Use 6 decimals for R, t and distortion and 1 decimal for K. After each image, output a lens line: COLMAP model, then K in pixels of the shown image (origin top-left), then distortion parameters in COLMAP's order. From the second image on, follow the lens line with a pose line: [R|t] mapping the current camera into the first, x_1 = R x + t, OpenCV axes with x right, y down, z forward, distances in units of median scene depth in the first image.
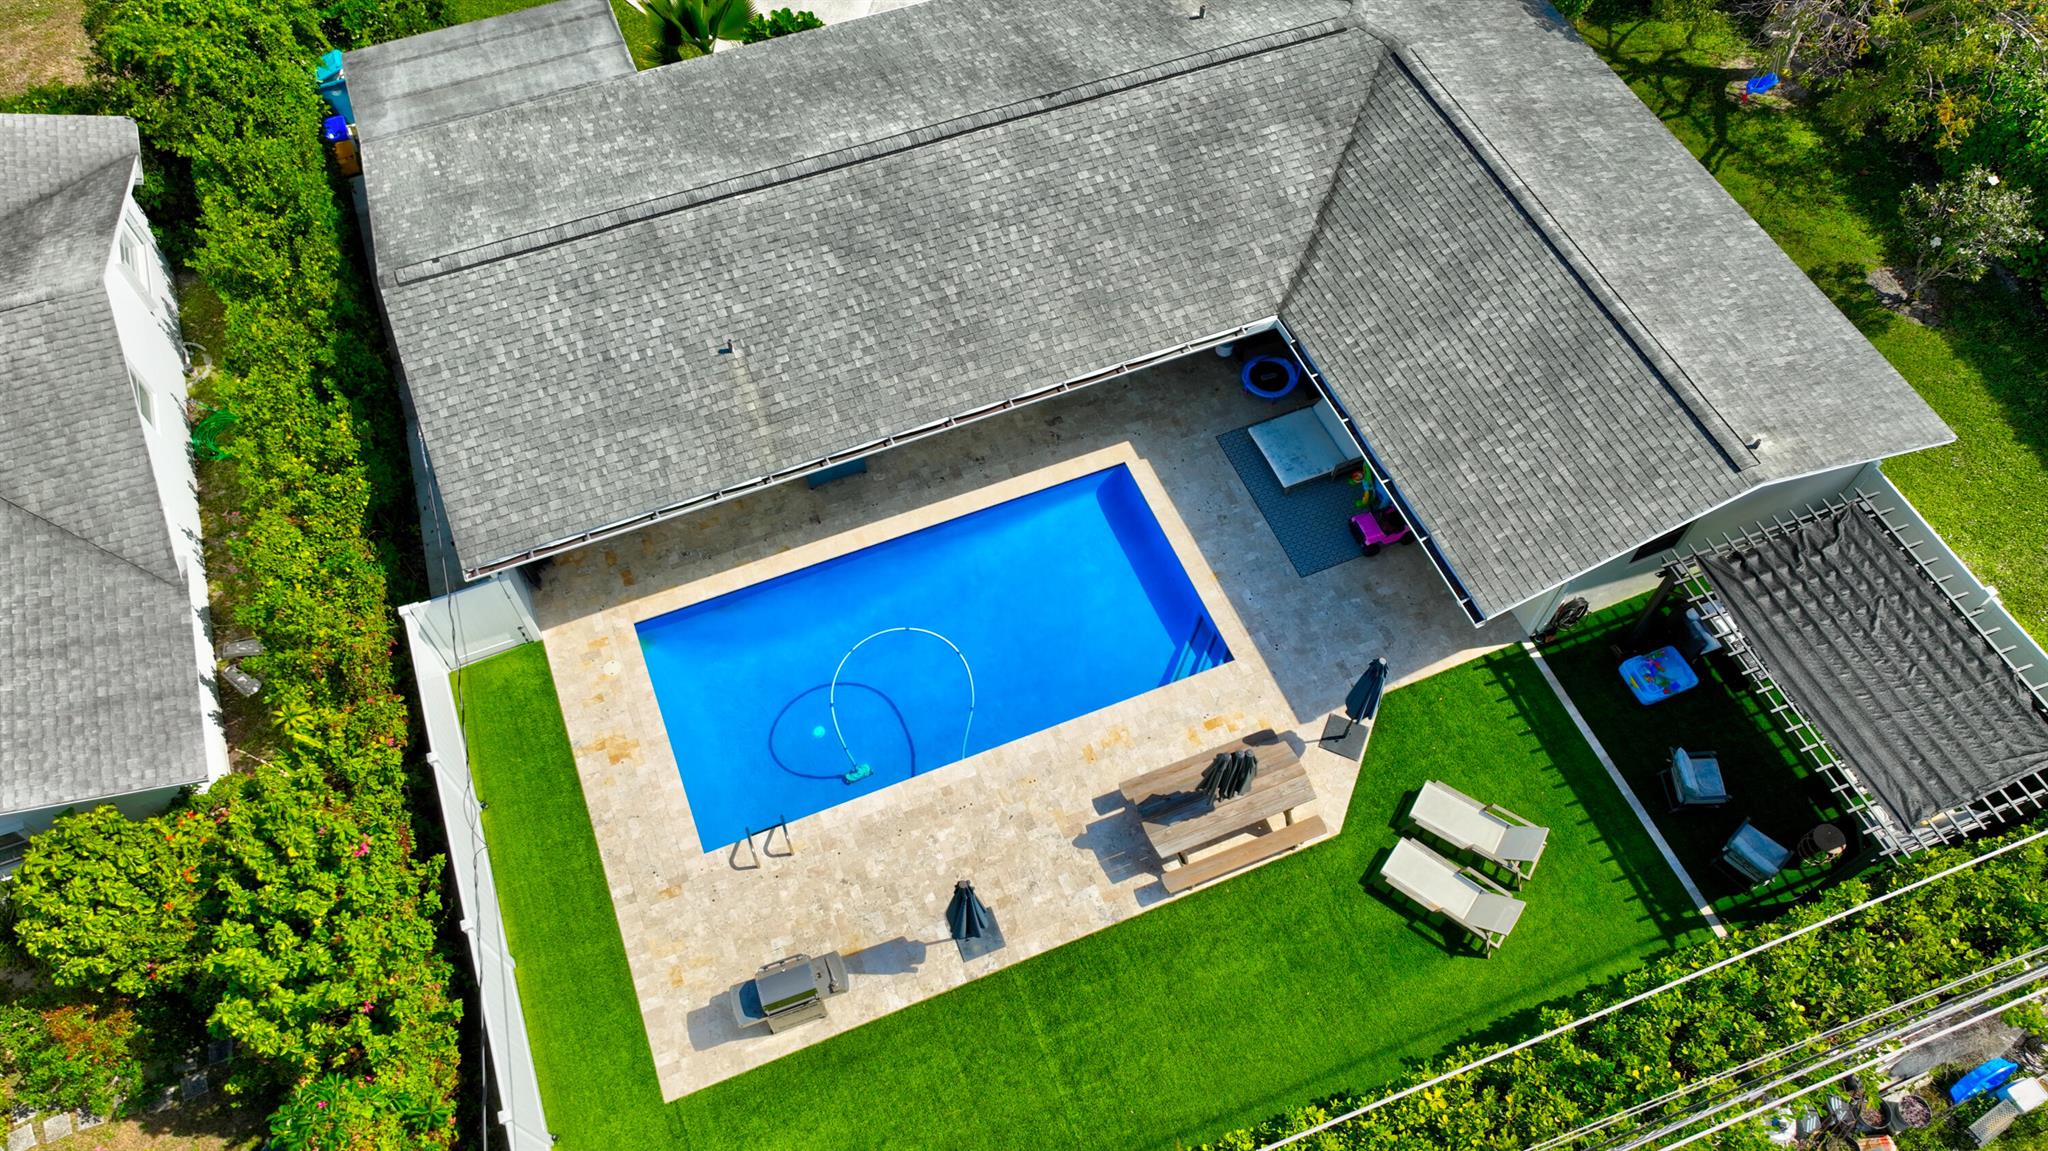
lens RADIAL K [[1445.5, 0, 1026.1], [0, 1445.5, 576.9], [0, 0, 1]] dist [0.001738, 0.017639]
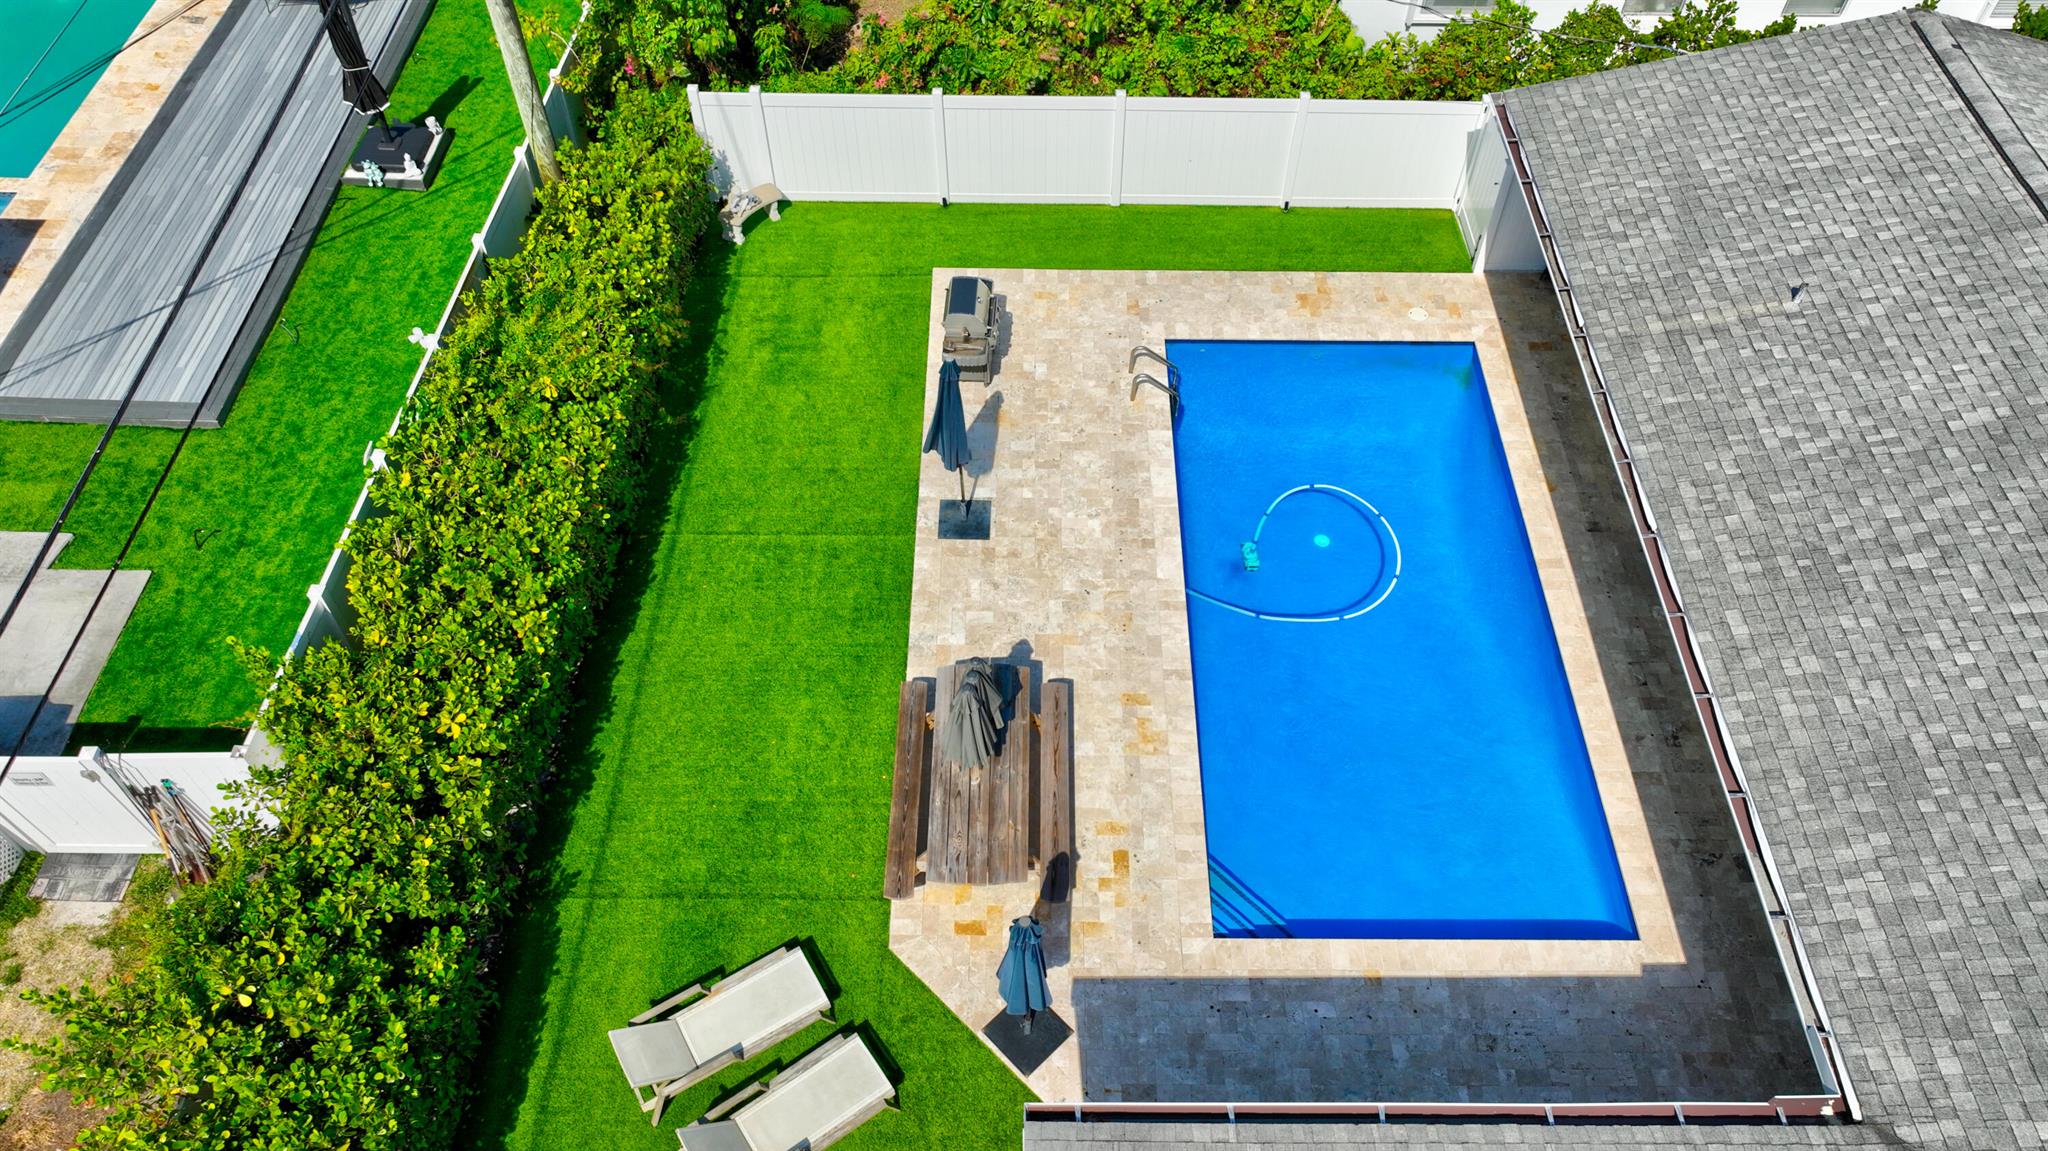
lens RADIAL K [[1445.5, 0, 1028.6], [0, 1445.5, 576.5], [0, 0, 1]] dist [0.001738, 0.017639]
pose [[-0.377795, 0.721889, -0.579783, 0.438841], [-0.790801, 0.074109, 0.607570, -0.279027], [0.481565, 0.688030, 0.542872, 0.535295]]
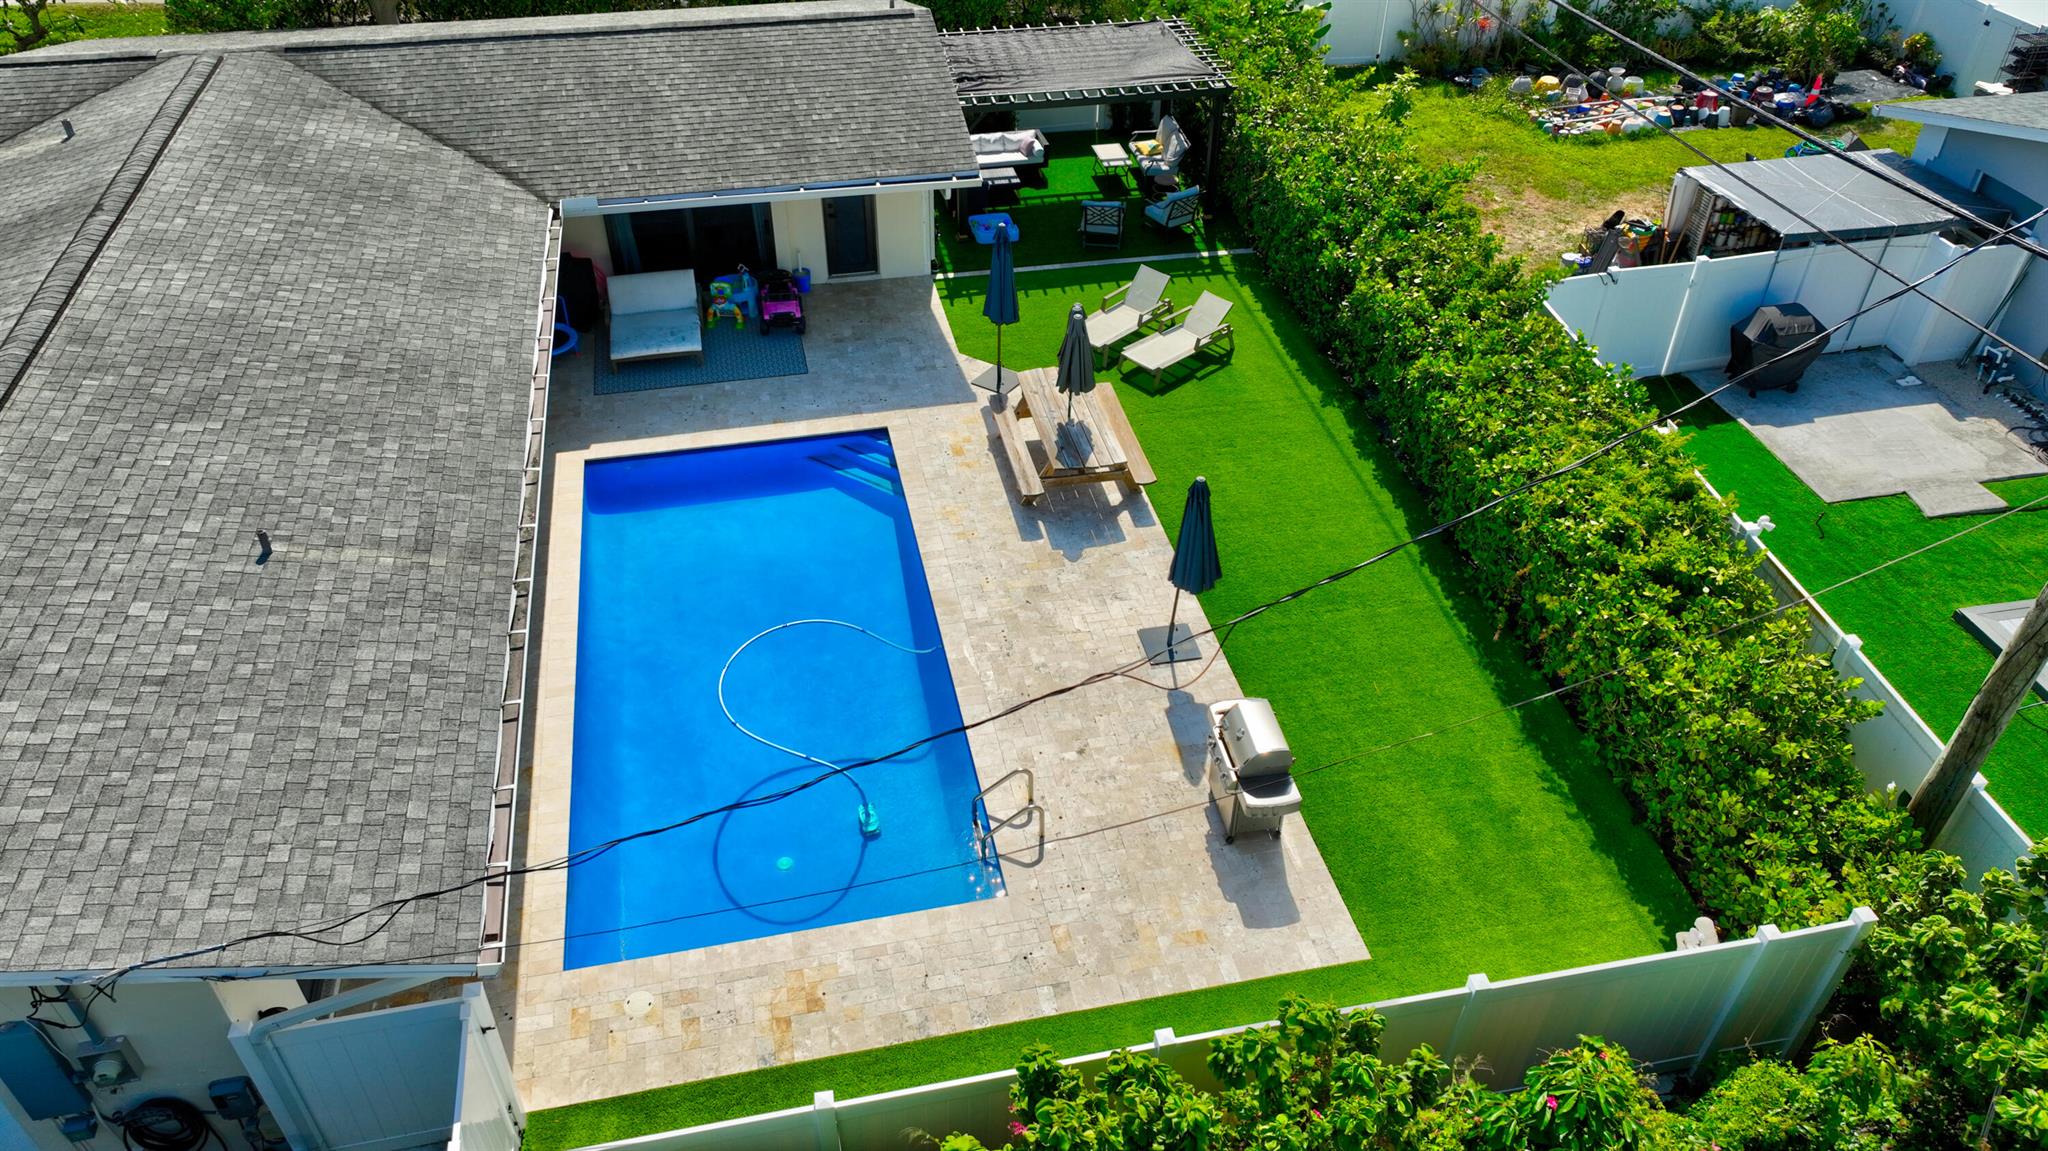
lens RADIAL K [[1445.5, 0, 1024.0], [0, 1445.5, 579.7], [0, 0, 1]] dist [0.001738, 0.017639]
pose [[0.174177, -0.617863, 0.766751, -0.615833], [0.829379, 0.511806, 0.224019, -0.025943], [-0.530841, 0.596908, 0.601588, 0.483957]]
